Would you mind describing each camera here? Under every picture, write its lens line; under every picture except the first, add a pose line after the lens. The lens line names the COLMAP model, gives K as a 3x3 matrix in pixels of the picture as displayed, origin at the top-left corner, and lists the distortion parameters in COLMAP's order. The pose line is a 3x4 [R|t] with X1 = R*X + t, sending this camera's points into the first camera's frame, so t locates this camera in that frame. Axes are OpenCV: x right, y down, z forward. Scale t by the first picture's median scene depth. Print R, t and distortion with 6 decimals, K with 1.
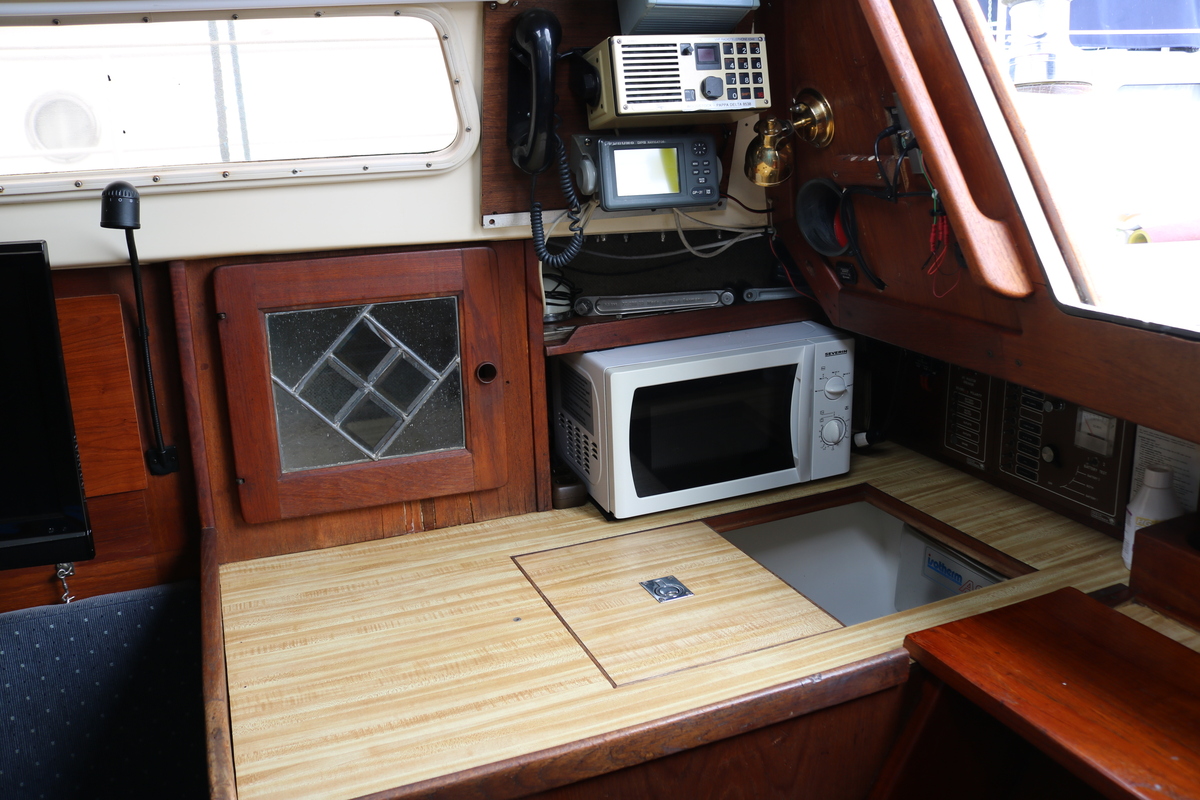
lens RADIAL K [[994.3, 0, 598.8], [0, 994.3, 394.3], [0, 0, 1]] dist [-0.161220, 0.133191]
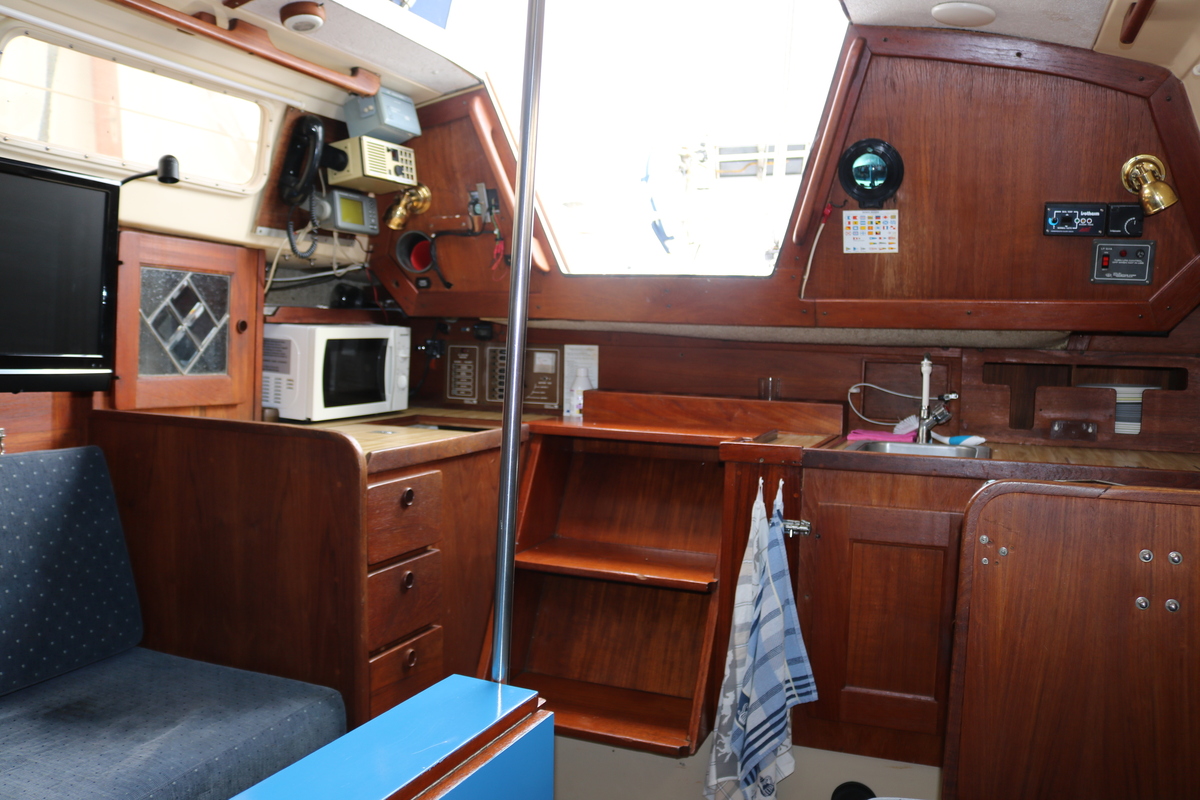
lens RADIAL K [[994.3, 0, 598.8], [0, 994.3, 394.3], [0, 0, 1]] dist [-0.161220, 0.133191]
pose [[0.690336, 0.012561, 0.723380, -0.857729], [0.137147, 0.979449, -0.147889, 0.400119], [-0.710371, 0.201303, 0.674426, -0.450868]]
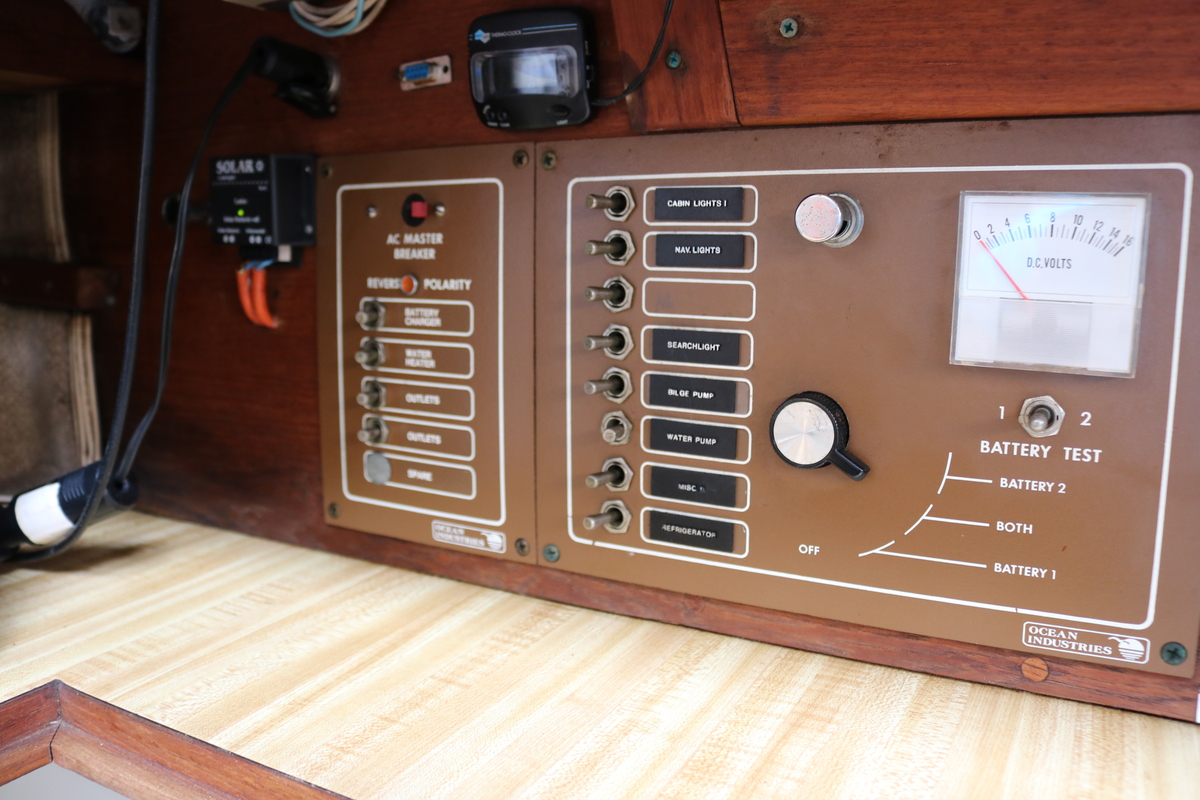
lens RADIAL K [[994.3, 0, 598.8], [0, 994.3, 394.3], [0, 0, 1]] dist [-0.161220, 0.133191]
pose [[0.775634, -0.052902, 0.628962, 0.263130], [0.133609, 0.987661, -0.081695, 0.065424], [-0.616879, 0.147400, 0.773132, 0.827526]]
